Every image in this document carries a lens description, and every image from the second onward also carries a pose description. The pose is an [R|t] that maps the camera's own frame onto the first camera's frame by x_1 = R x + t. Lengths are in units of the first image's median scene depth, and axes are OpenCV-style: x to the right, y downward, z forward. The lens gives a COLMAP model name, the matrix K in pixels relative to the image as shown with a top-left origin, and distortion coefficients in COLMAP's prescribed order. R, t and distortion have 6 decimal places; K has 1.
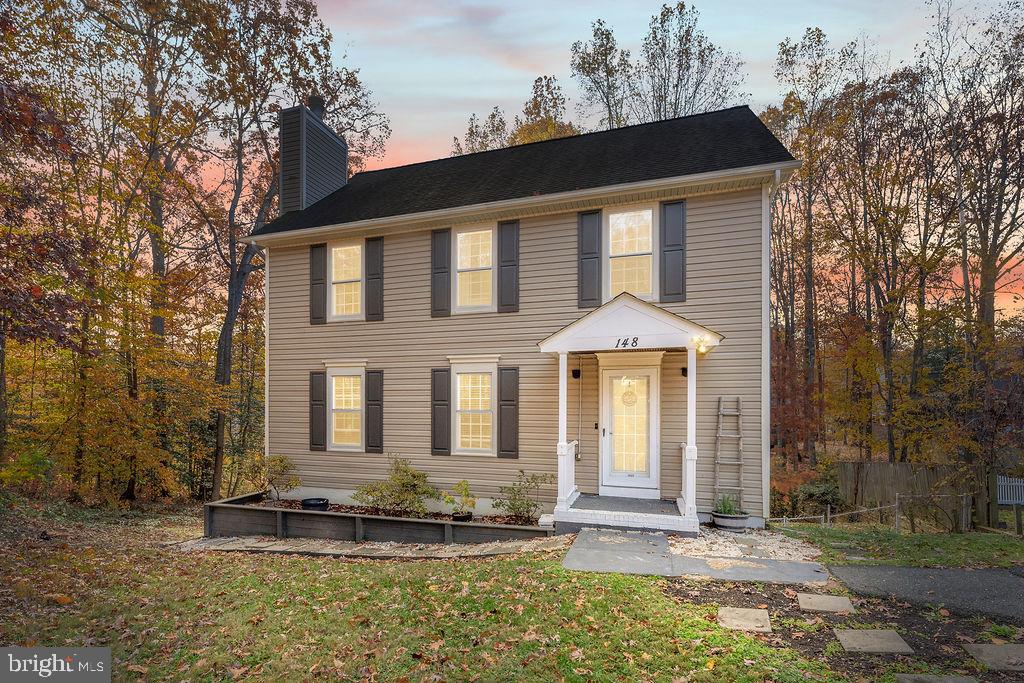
lens RADIAL K [[489.0, 0, 483.1], [0, 489.0, 409.2], [0, 0, 1]] dist [0.000375, -0.000491]
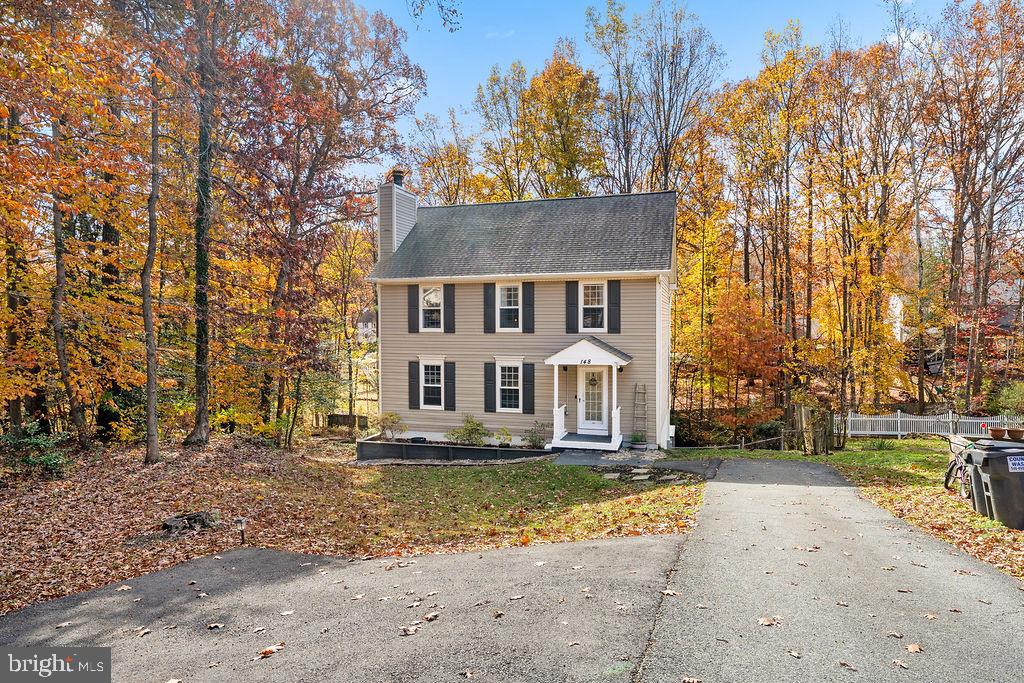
lens RADIAL K [[582.0, 0, 513.7], [0, 582.0, 336.1], [0, 0, 1]] dist [-0.008799, -0.000181]
pose [[0.999128, -0.005906, 0.041325, -0.096518], [0.005369, 0.999900, 0.013082, -0.229249], [-0.041398, -0.012849, 0.999060, -1.217330]]
